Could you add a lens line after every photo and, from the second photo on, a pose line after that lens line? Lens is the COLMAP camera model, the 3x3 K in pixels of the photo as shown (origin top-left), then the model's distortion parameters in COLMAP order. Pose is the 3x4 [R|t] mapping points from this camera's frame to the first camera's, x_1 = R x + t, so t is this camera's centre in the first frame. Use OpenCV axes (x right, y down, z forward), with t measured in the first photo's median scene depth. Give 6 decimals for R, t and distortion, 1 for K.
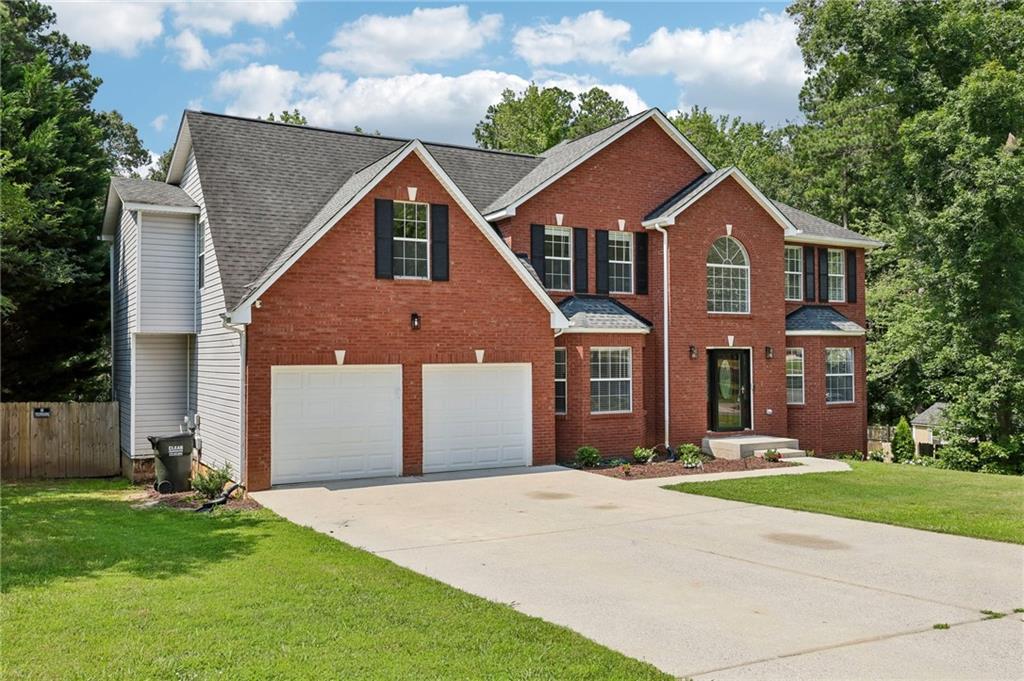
lens RADIAL K [[901.9, 0, 547.5], [0, 901.9, 340.1], [0, 0, 1]] dist [0.009788, -0.013169]
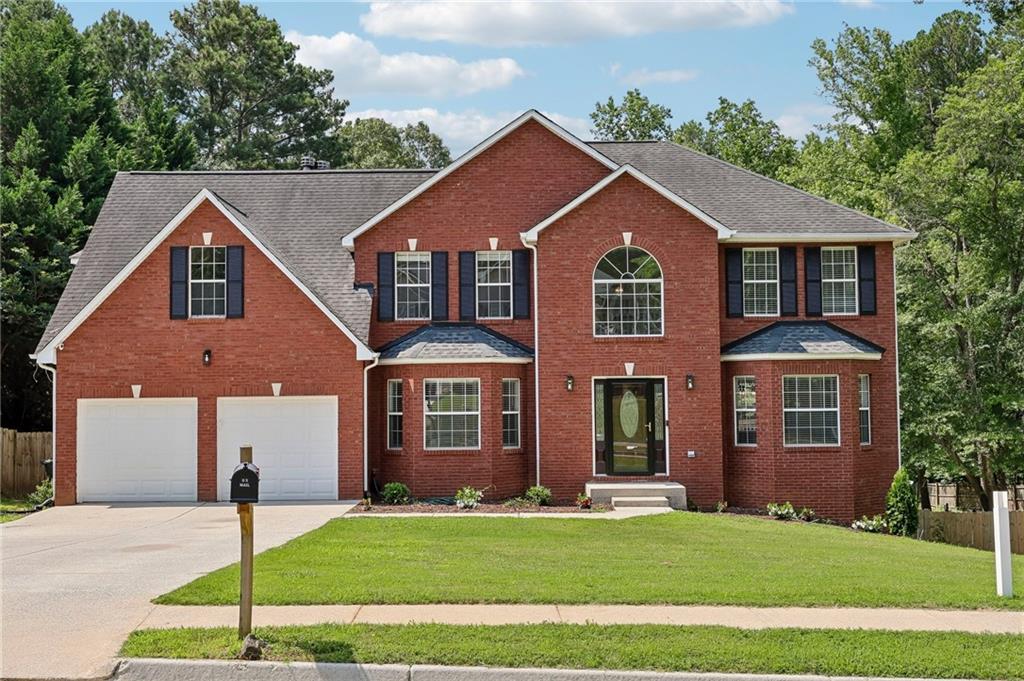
lens RADIAL K [[1249.0, 0, 518.3], [0, 1249.0, 336.3], [0, 0, 1]] dist [-0.006287, 0.000000]
pose [[0.853865, -0.030095, -0.519623, 0.816910], [0.016210, 0.999380, -0.031244, 0.005792], [0.520241, 0.018255, 0.853824, -0.064763]]
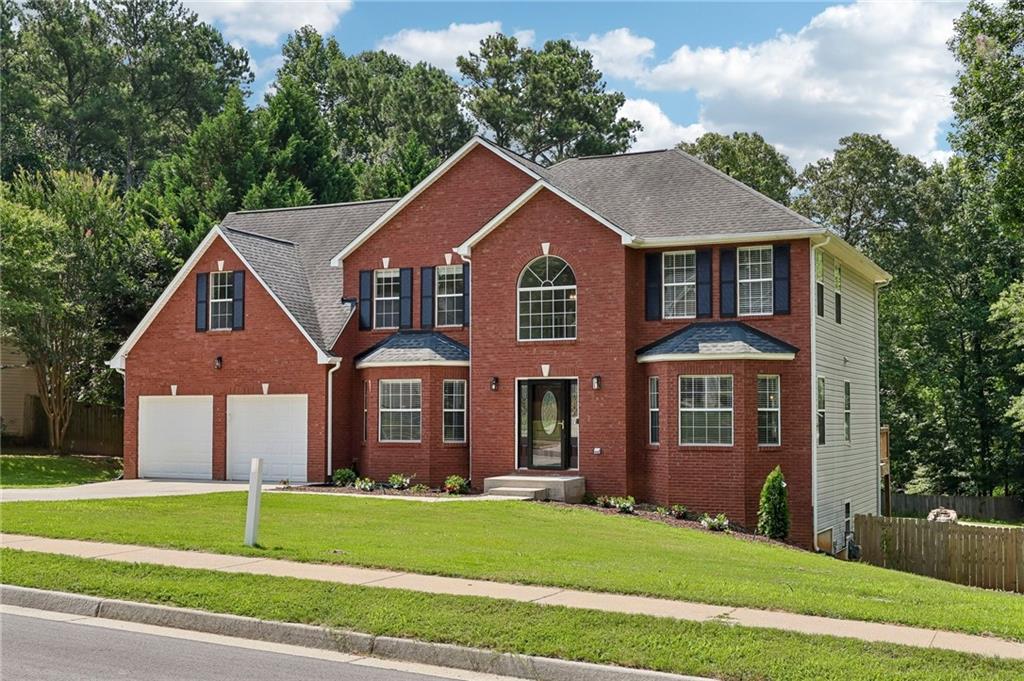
lens RADIAL K [[1249.0, 0, 507.3], [0, 1249.0, 344.7], [0, 0, 1]] dist [-0.006287, 0.000000]
pose [[0.539646, -0.035519, -0.841142, 1.404184], [0.018397, 0.999369, -0.030397, 0.014215], [0.841691, 0.000929, 0.539959, 0.321416]]
